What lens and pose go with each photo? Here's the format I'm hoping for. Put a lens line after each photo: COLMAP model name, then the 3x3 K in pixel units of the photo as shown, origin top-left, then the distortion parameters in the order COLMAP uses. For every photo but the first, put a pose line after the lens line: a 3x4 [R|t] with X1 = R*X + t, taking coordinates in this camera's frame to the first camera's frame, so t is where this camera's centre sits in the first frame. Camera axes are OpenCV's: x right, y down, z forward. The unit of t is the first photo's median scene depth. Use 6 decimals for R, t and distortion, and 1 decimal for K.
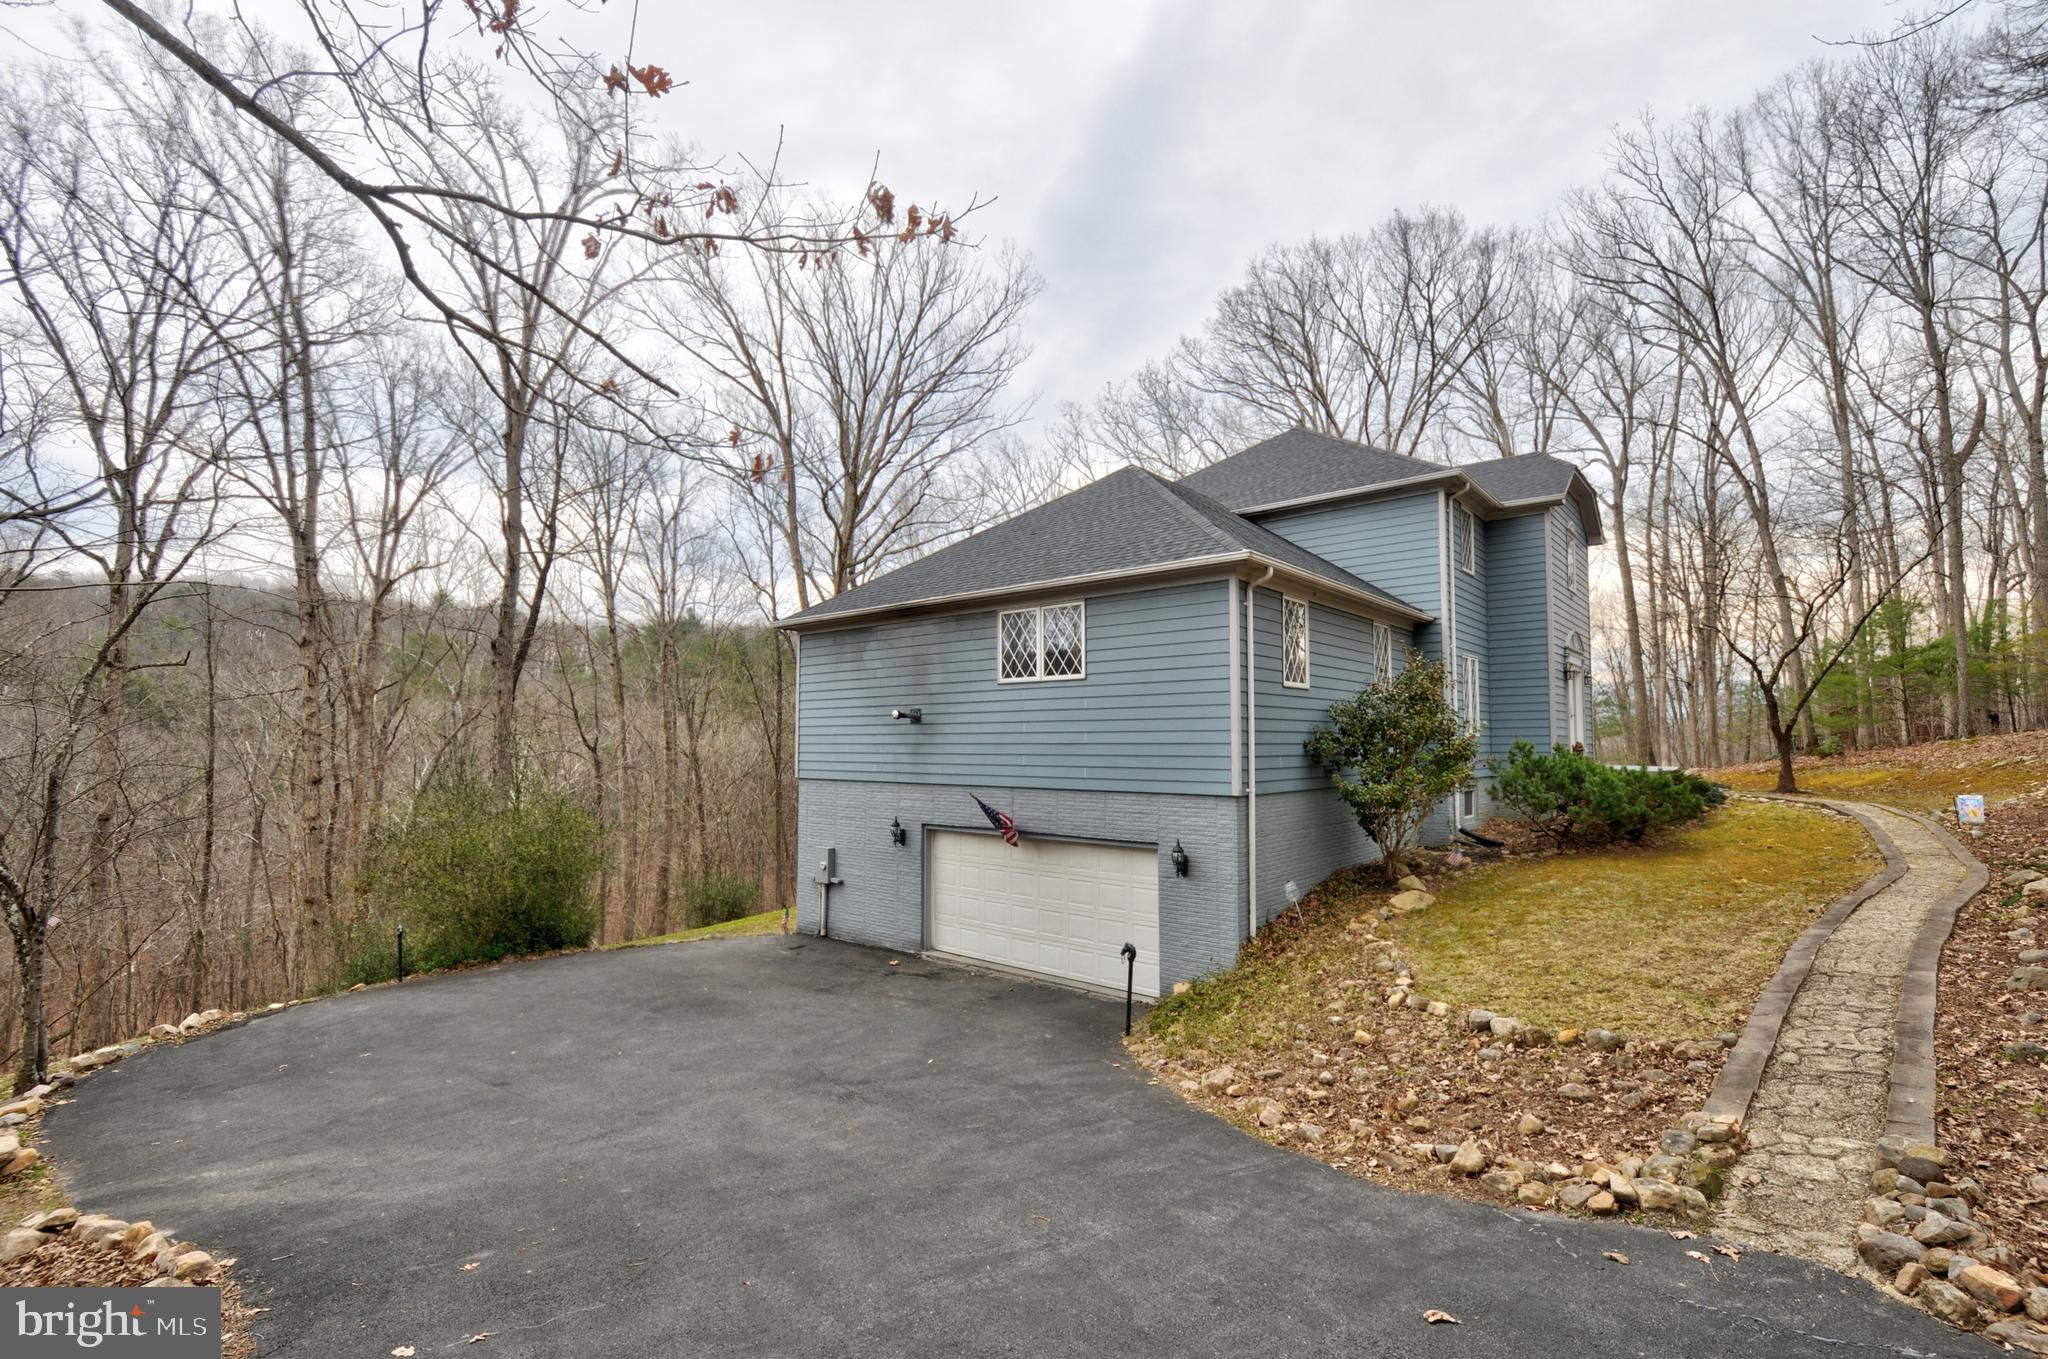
lens RADIAL K [[883.7, 0, 1021.3], [0, 883.7, 705.5], [0, 0, 1]] dist [0.001146, -0.018840]
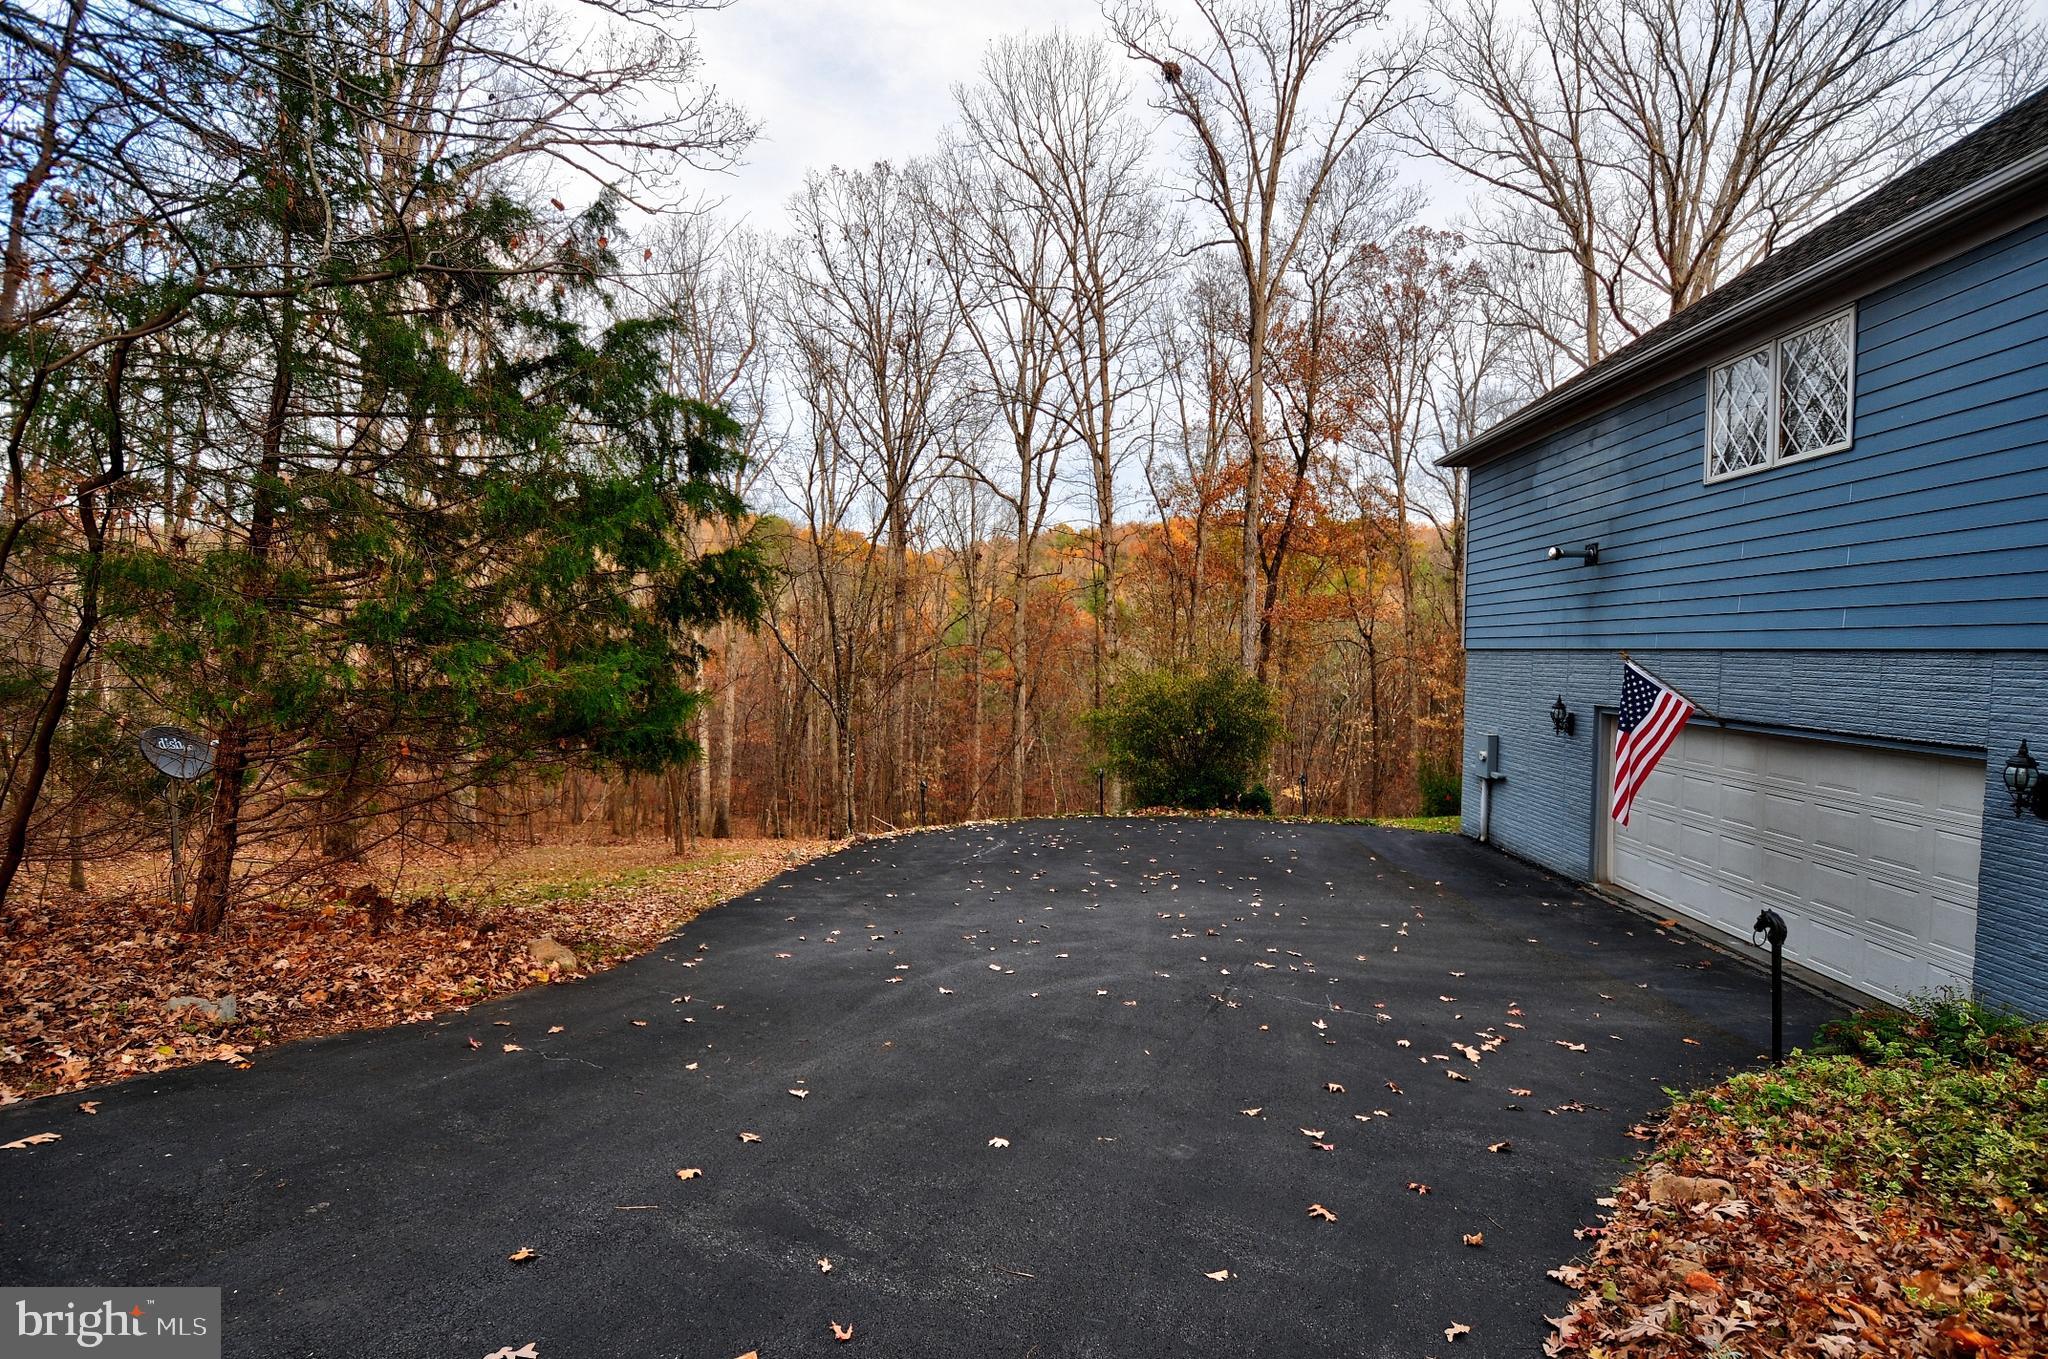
lens RADIAL K [[882.3, 0, 1067.0], [0, 882.3, 700.8], [0, 0, 1]] dist [0.008877, -0.018280]
pose [[0.633184, 0.045628, -0.772655, 0.166161], [0.031484, 0.995916, 0.084613, 0.055984], [0.773360, -0.077902, 0.629162, 0.226891]]
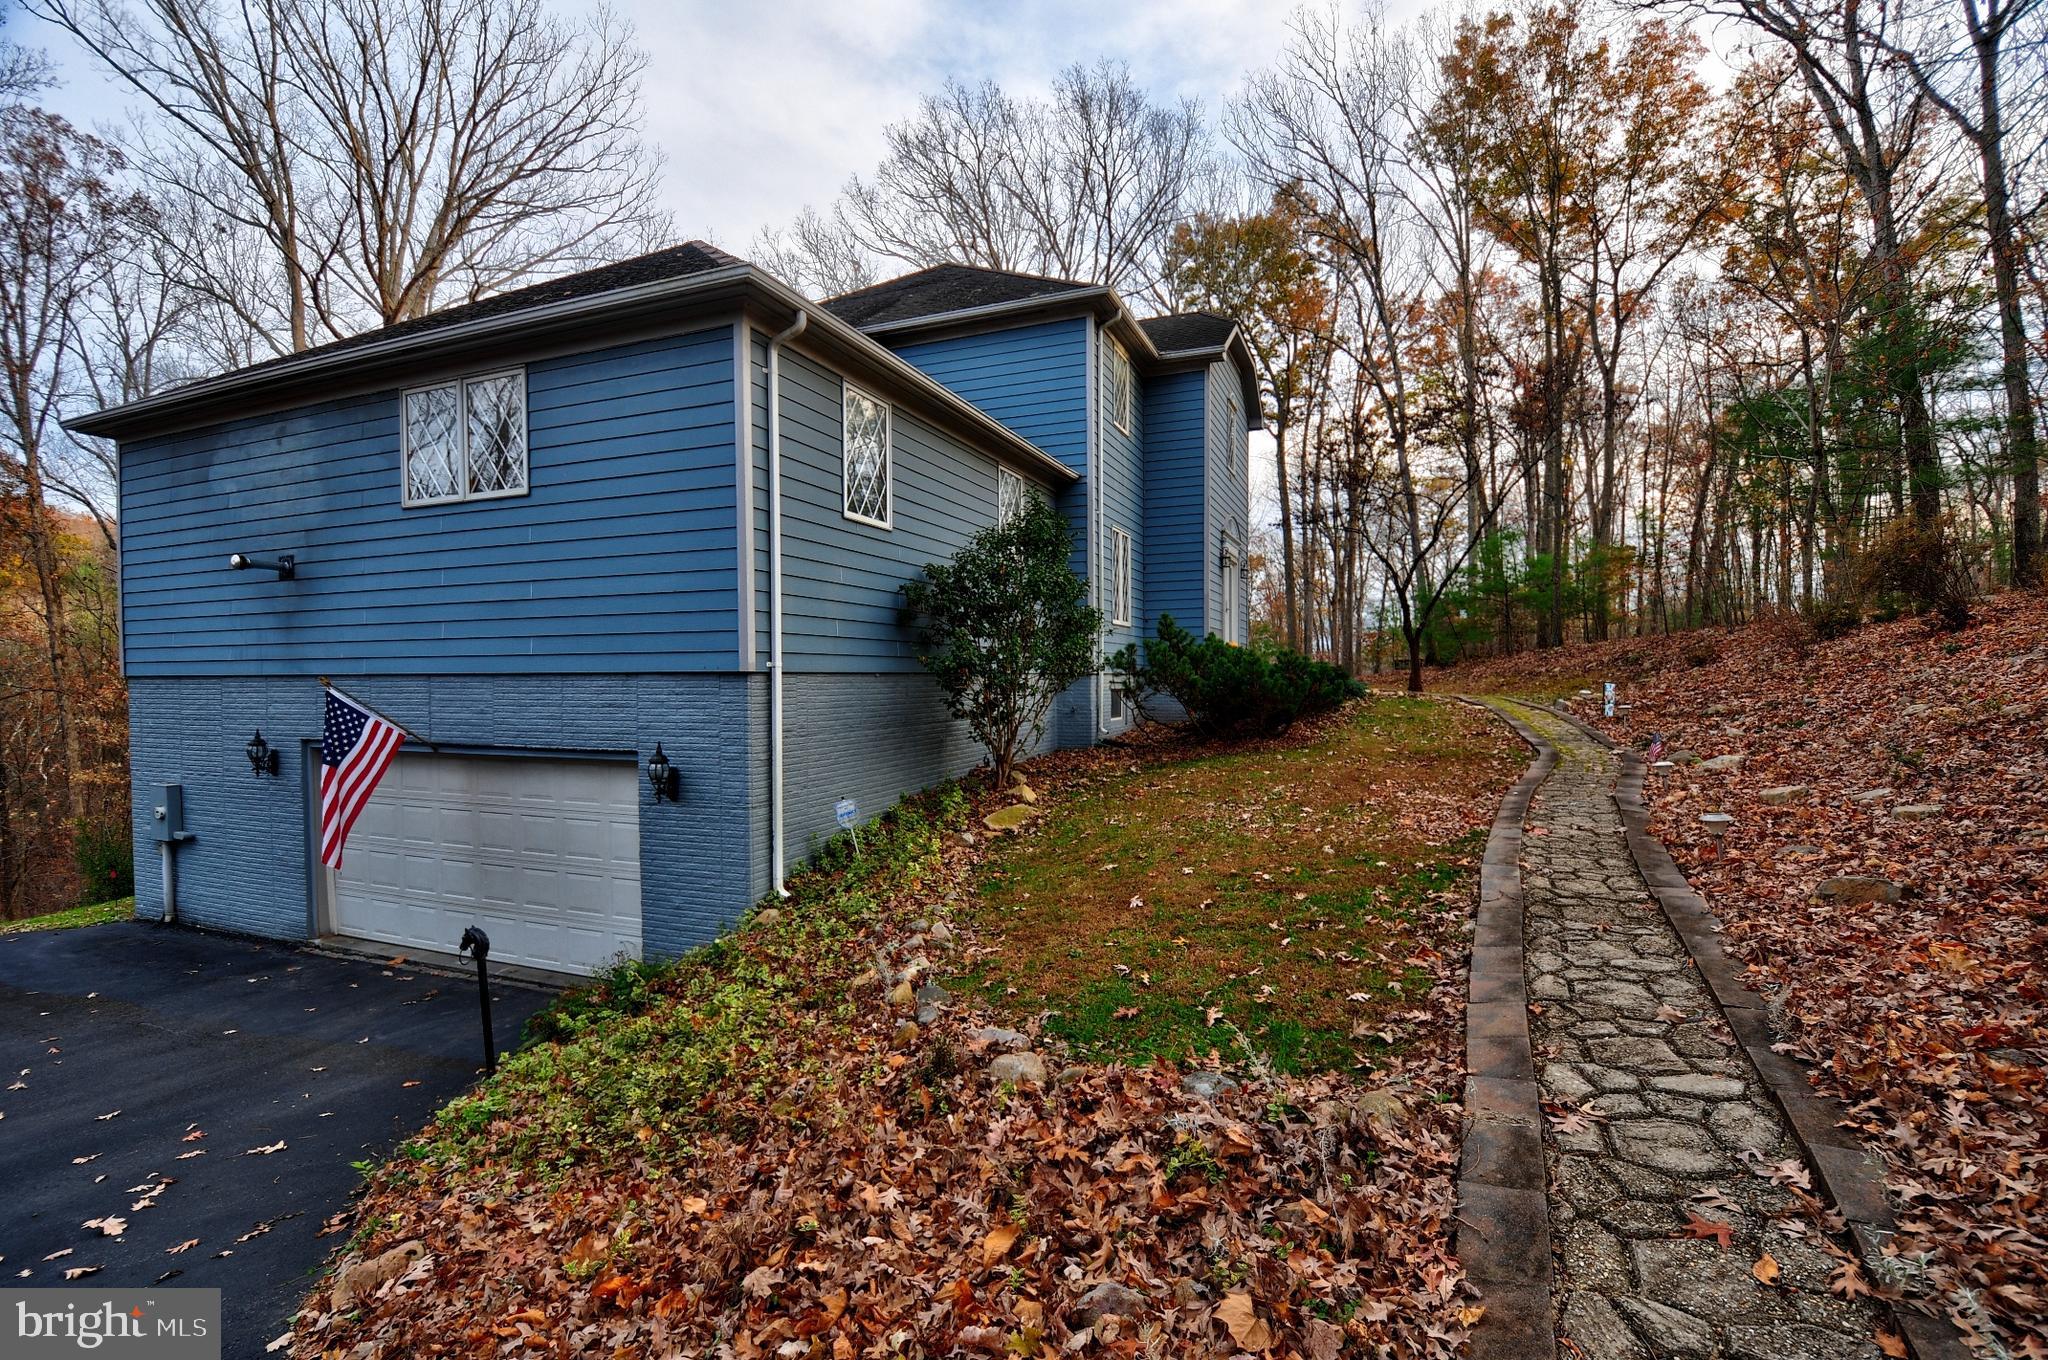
lens RADIAL K [[883.7, 0, 1021.3], [0, 883.7, 706.0], [0, 0, 1]] dist [0.001146, -0.018840]
pose [[0.950061, -0.014285, 0.311738, 0.177723], [-0.009068, 0.997266, 0.073334, 0.059518], [-0.311933, -0.072498, 0.947334, 0.254297]]
